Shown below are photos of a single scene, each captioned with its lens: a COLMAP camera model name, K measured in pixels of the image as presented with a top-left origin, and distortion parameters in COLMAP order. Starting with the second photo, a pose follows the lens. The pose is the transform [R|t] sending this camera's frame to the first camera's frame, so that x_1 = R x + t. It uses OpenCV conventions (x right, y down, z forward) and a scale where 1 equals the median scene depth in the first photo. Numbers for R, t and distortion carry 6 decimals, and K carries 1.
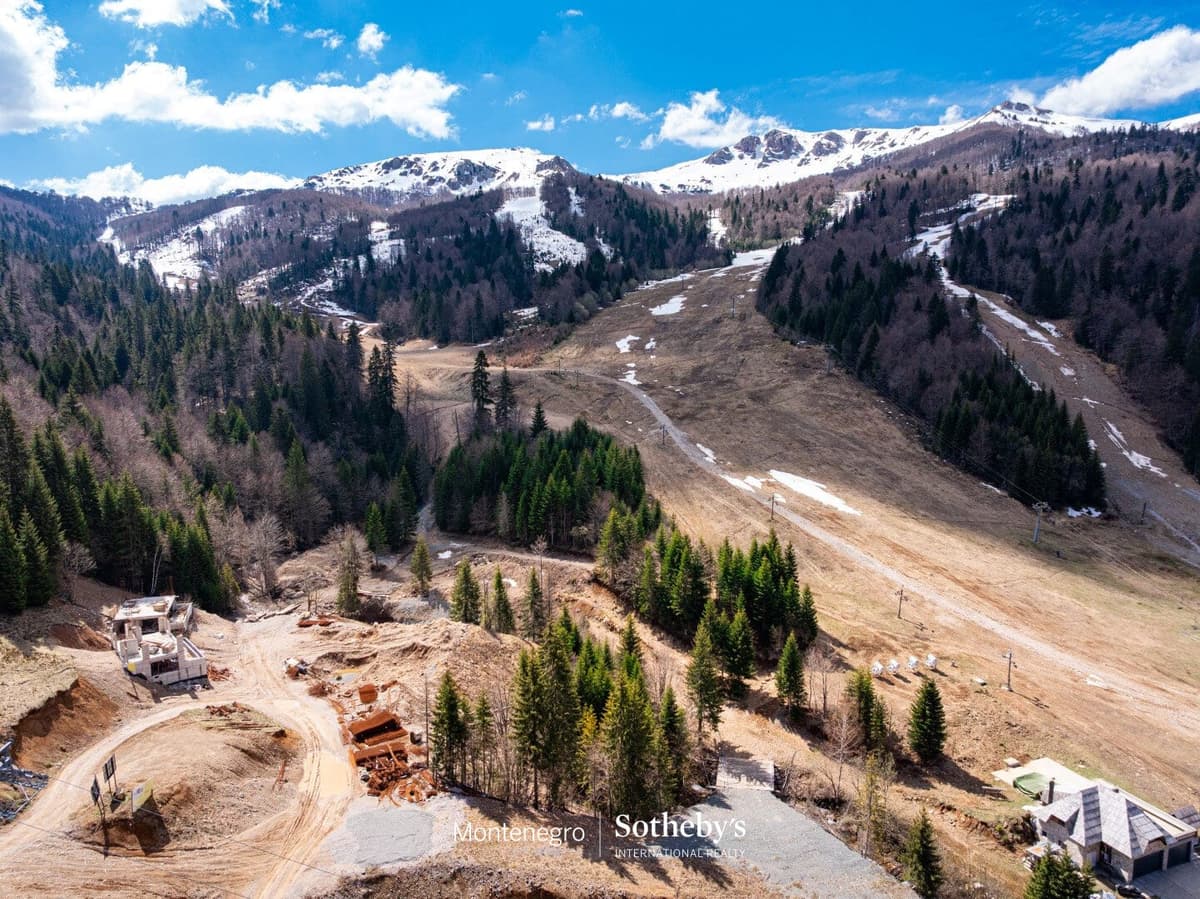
lens RADIAL K [[842.9, 0, 603.6], [0, 842.9, 446.0], [0, 0, 1]] dist [-0.032823, -0.005673]
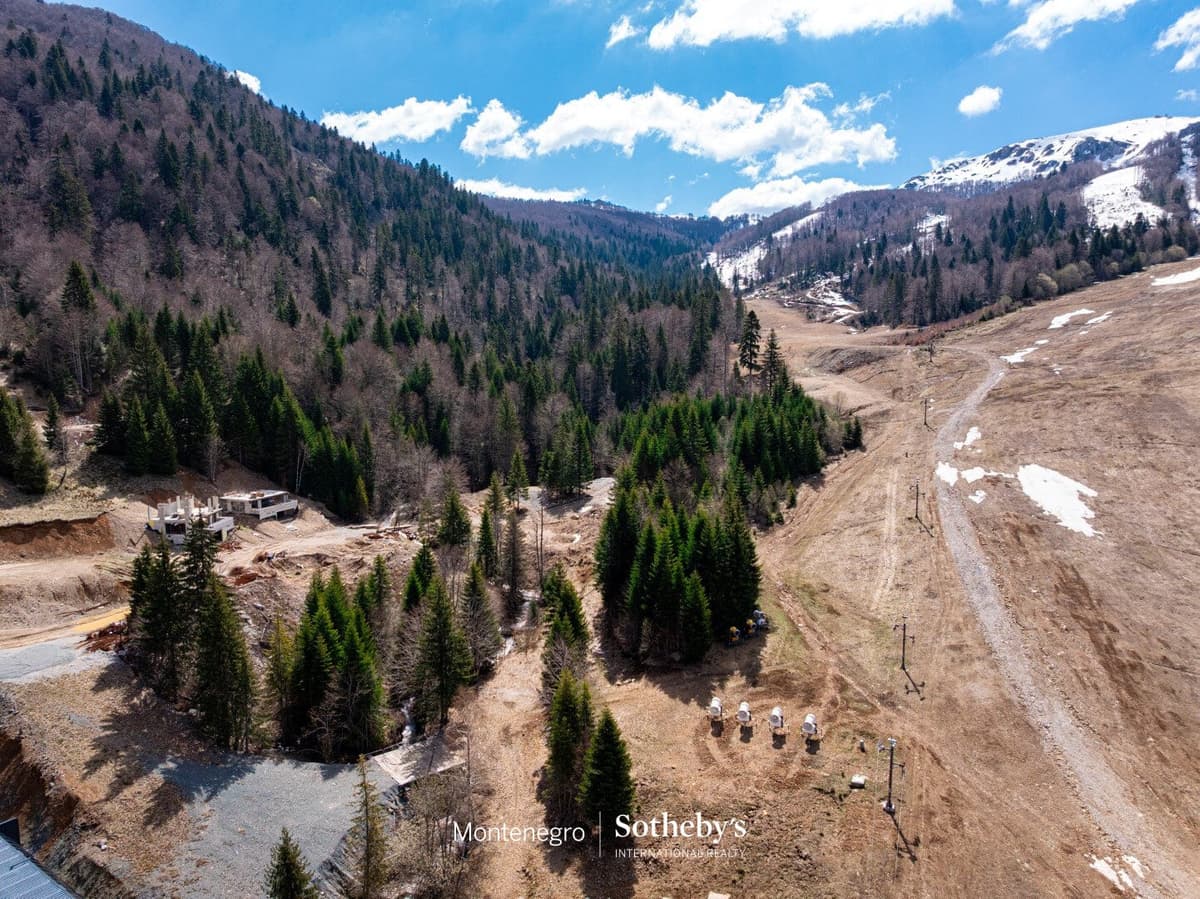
lens RADIAL K [[842.9, 0, 597.6], [0, 842.9, 439.3], [0, 0, 1]] dist [-0.032823, -0.005673]
pose [[0.739704, 0.077283, -0.668480, 0.058726], [-0.090799, 0.995762, 0.014647, 0.004289], [0.666779, 0.049863, 0.743586, 0.037323]]
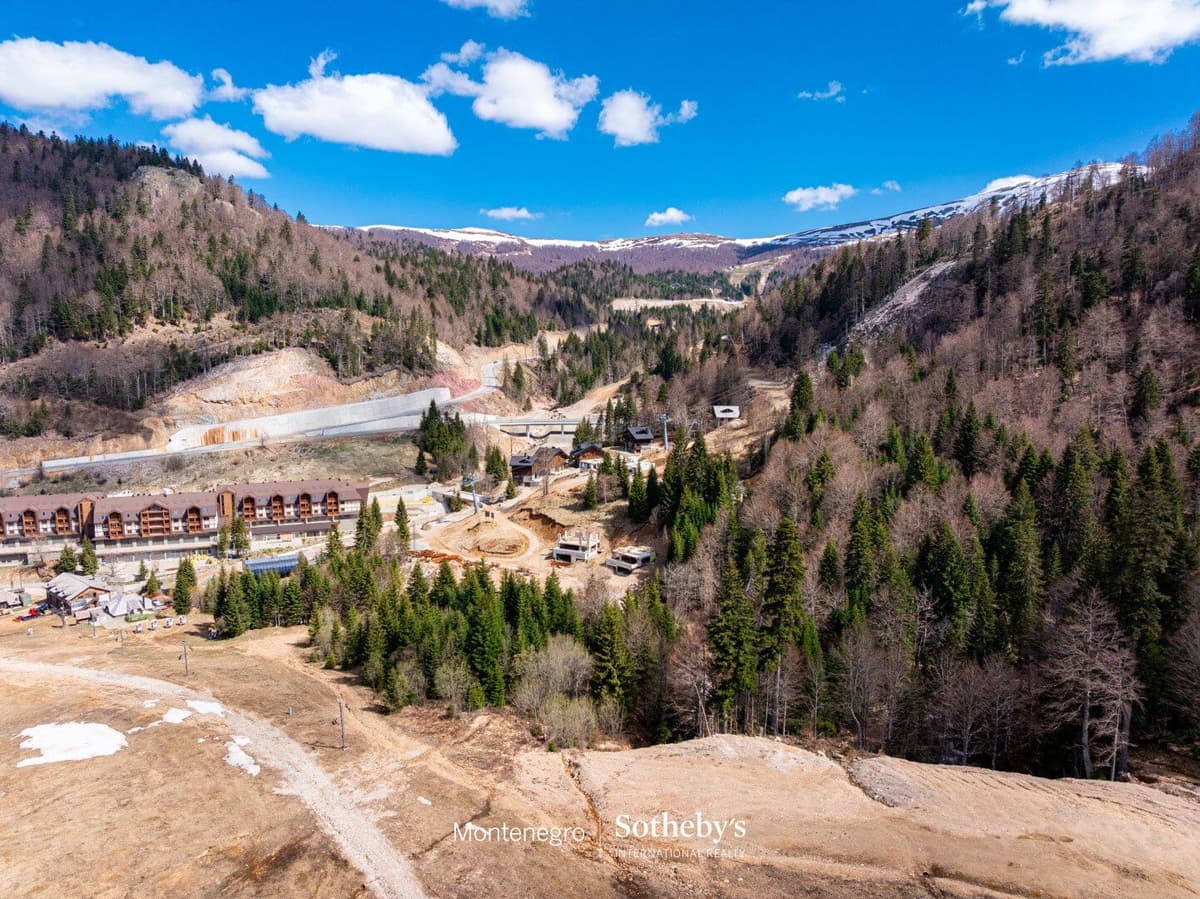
lens RADIAL K [[842.9, 0, 602.4], [0, 842.9, 451.4], [0, 0, 1]] dist [-0.032823, -0.005673]
pose [[-0.918251, 0.058573, -0.391642, 0.017463], [-0.052199, 0.962467, 0.266331, -0.042637], [0.392543, 0.265002, -0.880729, 0.222318]]
